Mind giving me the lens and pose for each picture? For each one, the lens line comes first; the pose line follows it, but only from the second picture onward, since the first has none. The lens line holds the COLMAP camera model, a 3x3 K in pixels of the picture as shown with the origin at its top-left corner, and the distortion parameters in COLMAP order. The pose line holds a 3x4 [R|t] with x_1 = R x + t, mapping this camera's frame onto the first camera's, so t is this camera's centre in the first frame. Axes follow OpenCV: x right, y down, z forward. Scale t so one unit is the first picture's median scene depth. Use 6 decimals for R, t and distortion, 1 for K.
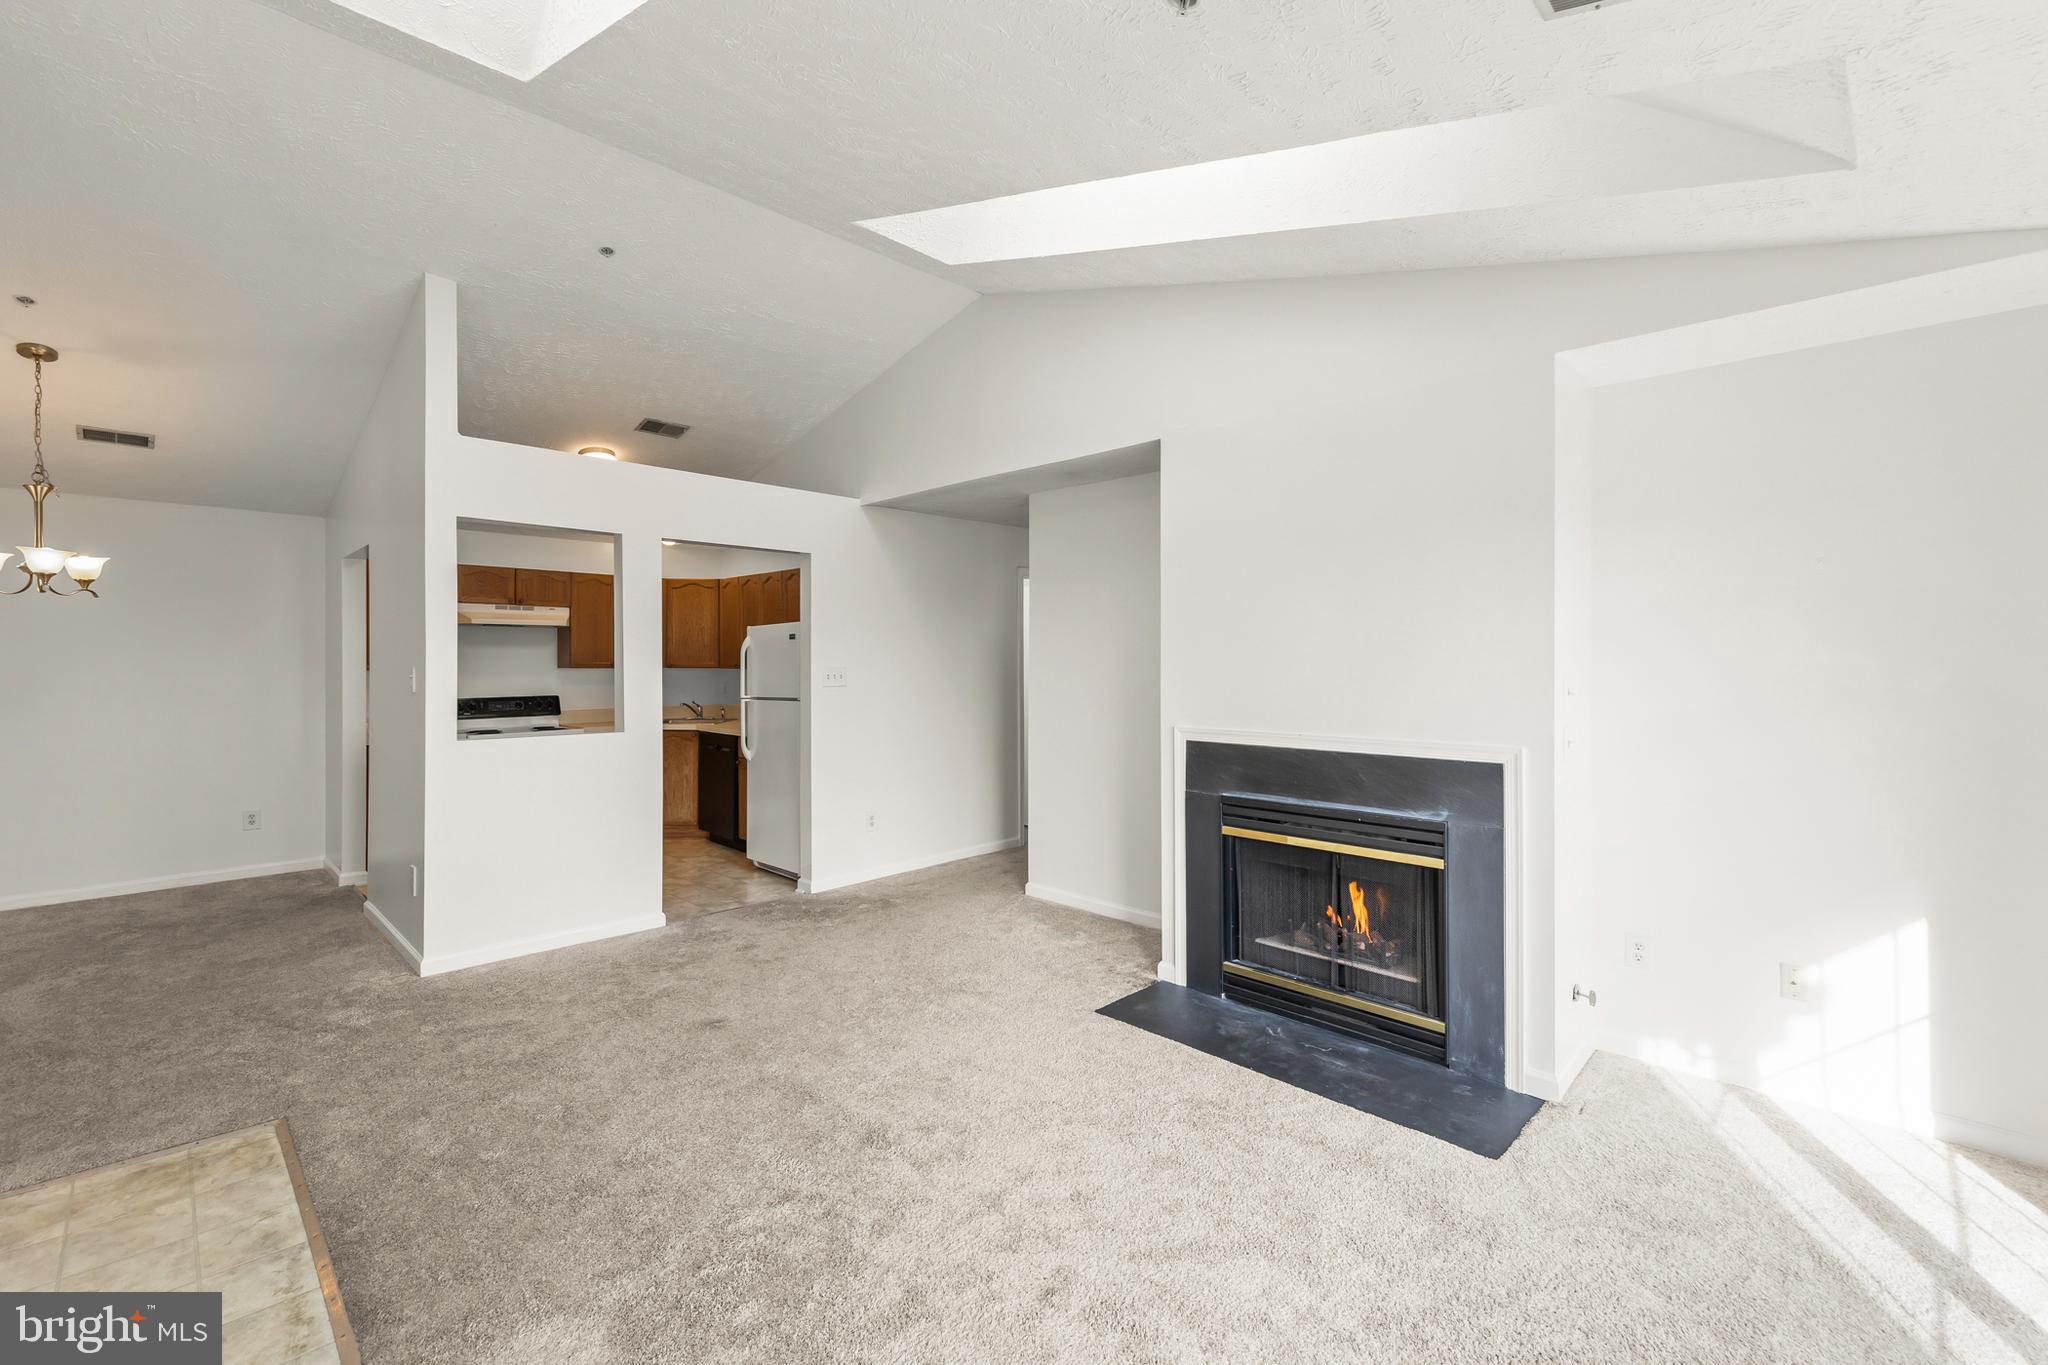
lens RADIAL K [[877.7, 0, 1009.6], [0, 877.7, 680.8], [0, 0, 1]] dist [0.006546, -0.000950]
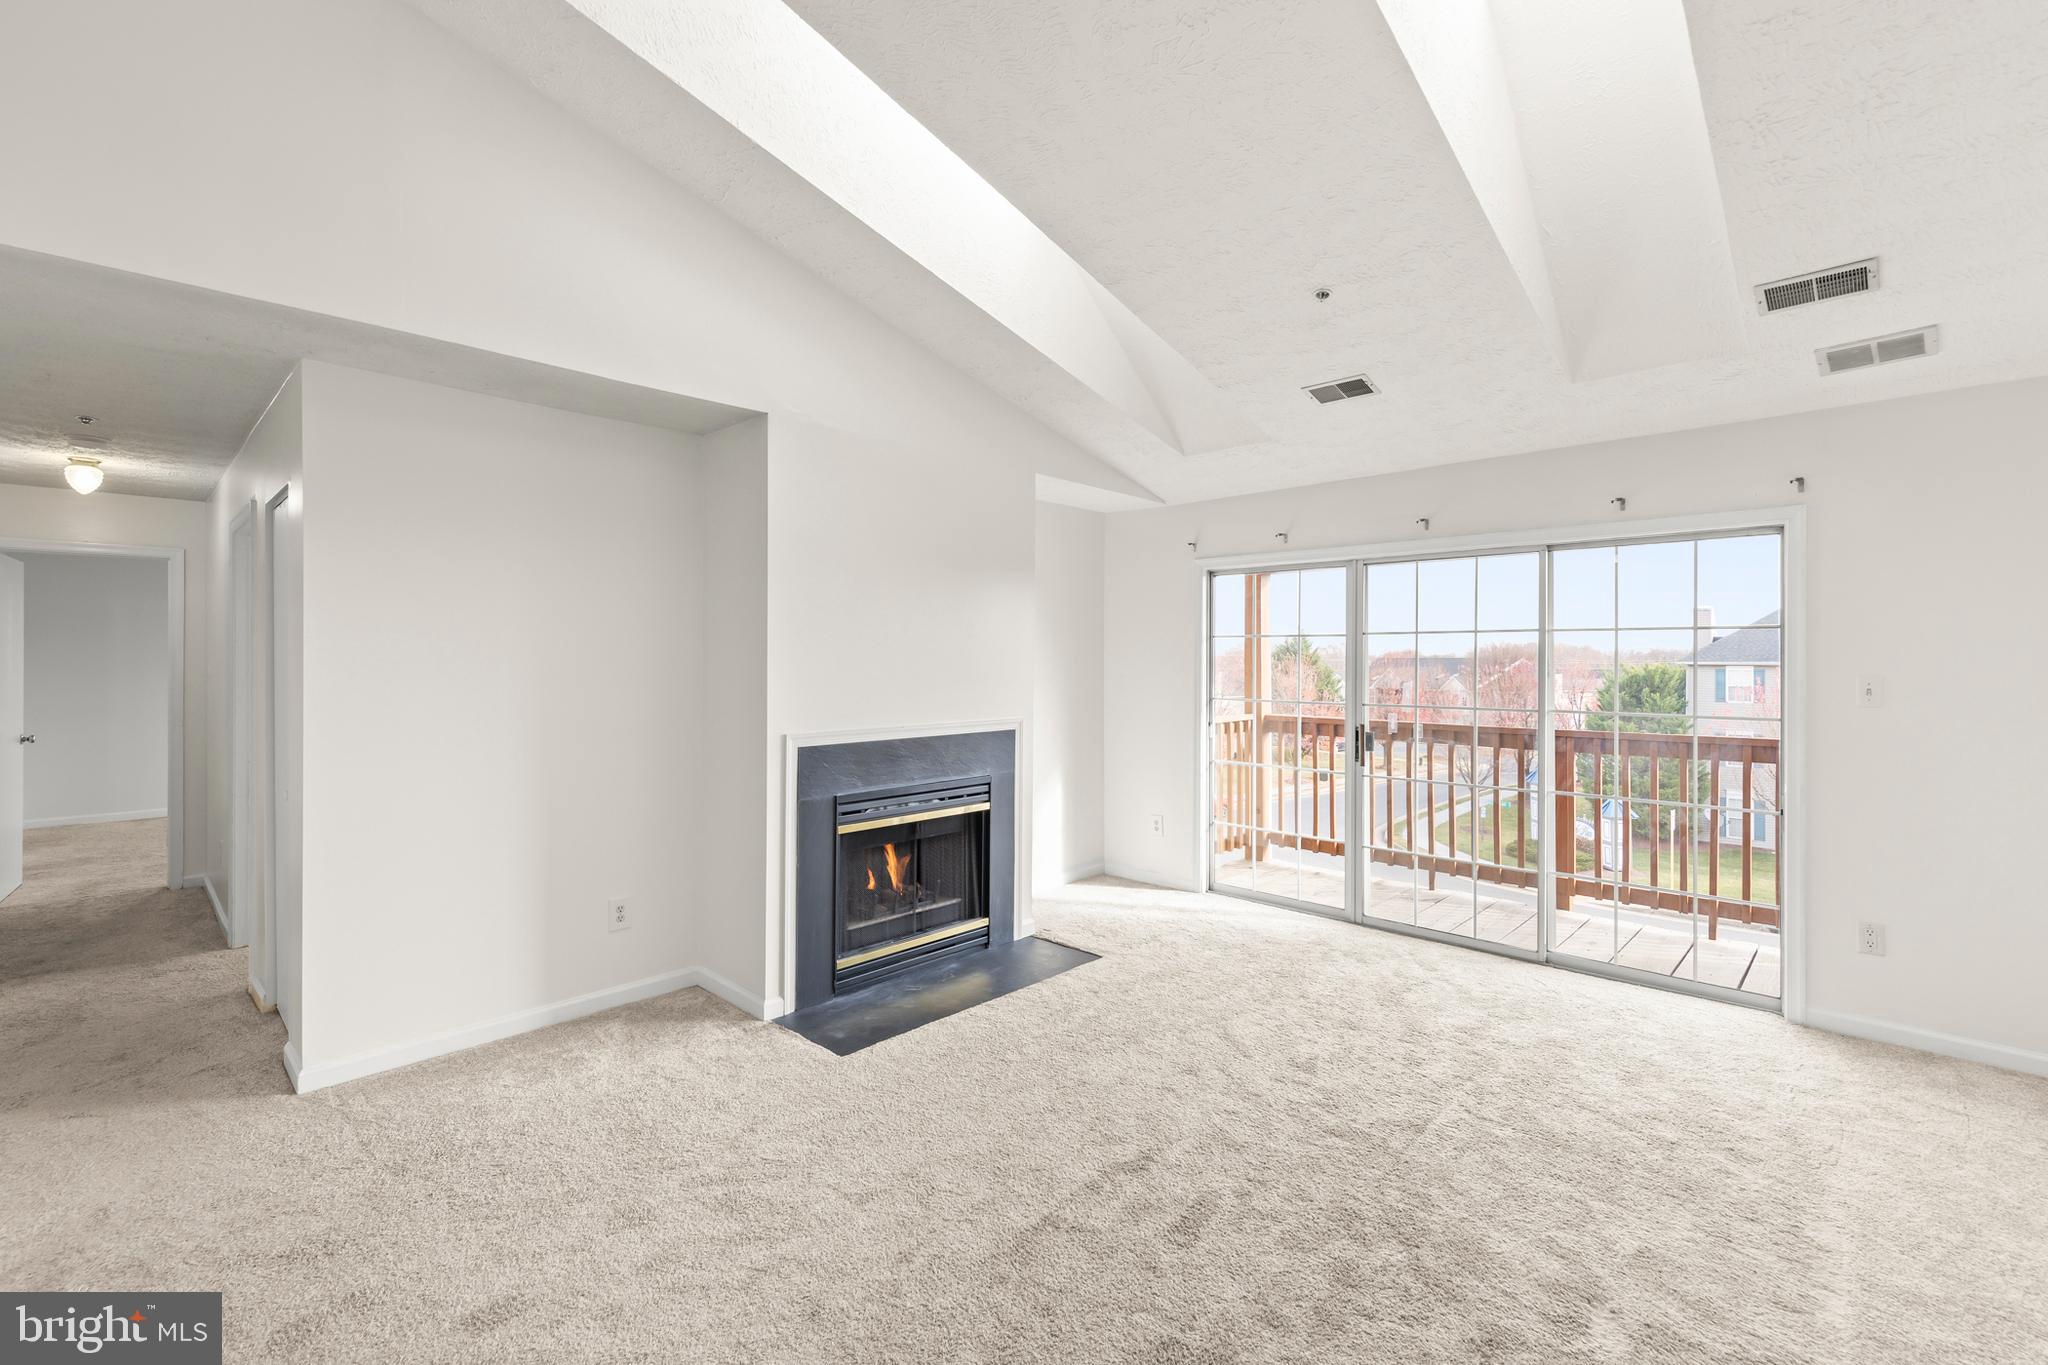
lens RADIAL K [[877.7, 0, 1041.0], [0, 877.7, 656.2], [0, 0, 1]] dist [0.006546, -0.000950]
pose [[-0.030541, 0.009603, 0.999487, -0.713007], [0.024558, 0.999659, -0.008854, -0.015540], [-0.999232, 0.024275, -0.030767, 0.720859]]
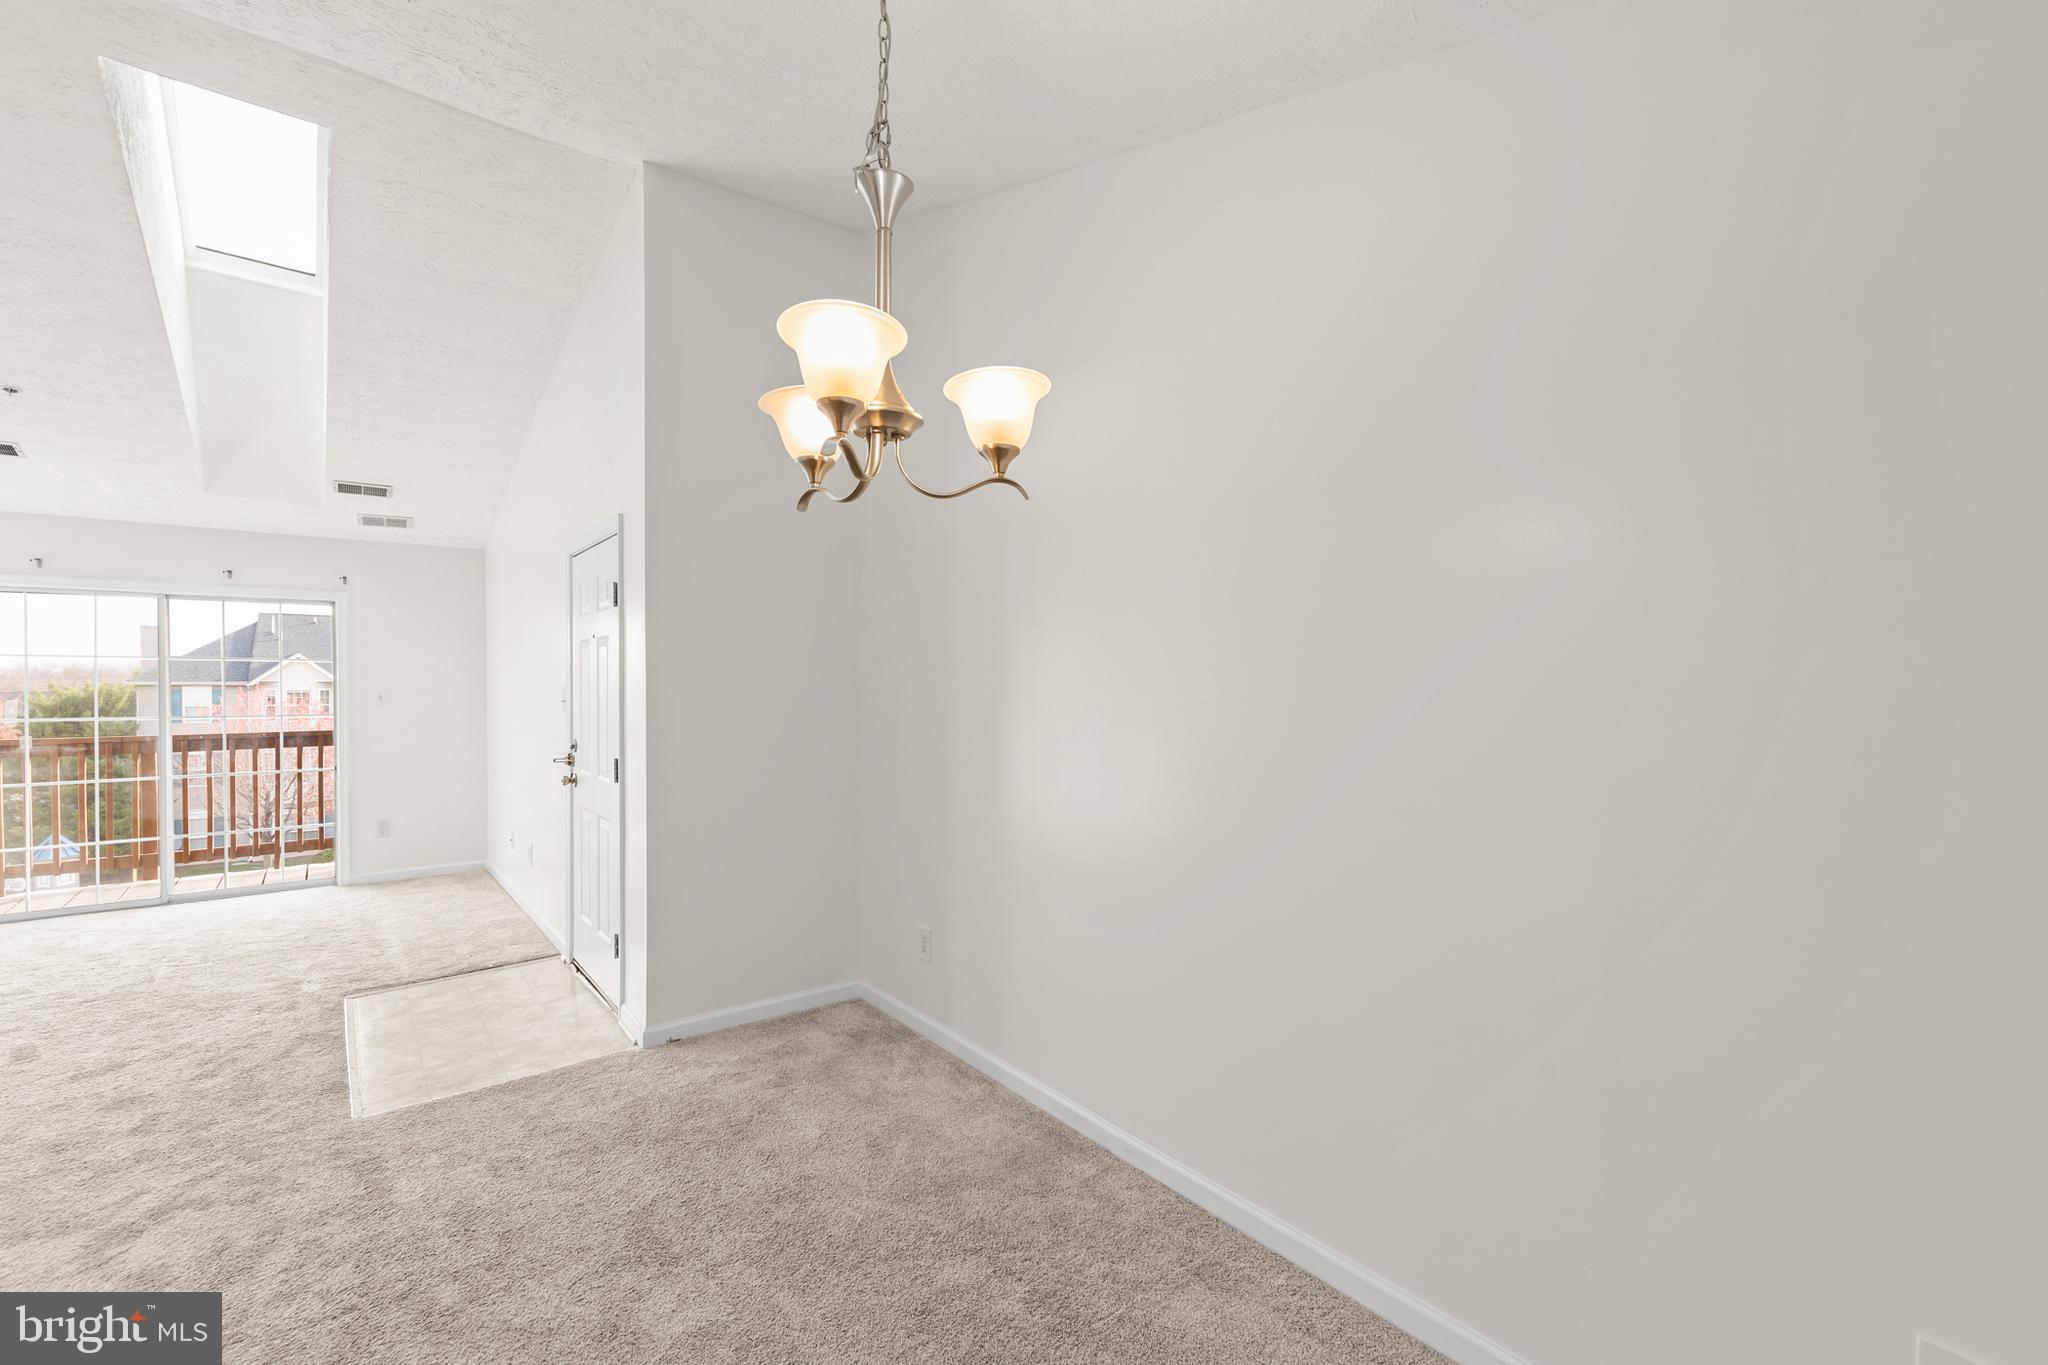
lens RADIAL K [[877.7, 0, 1004.9], [0, 877.7, 696.4], [0, 0, 1]] dist [0.006546, -0.000950]
pose [[-0.992936, 0.000028, 0.118652, -1.188696], [0.004972, 0.999131, 0.041373, -0.032252], [-0.118548, 0.041670, -0.992074, 1.334773]]
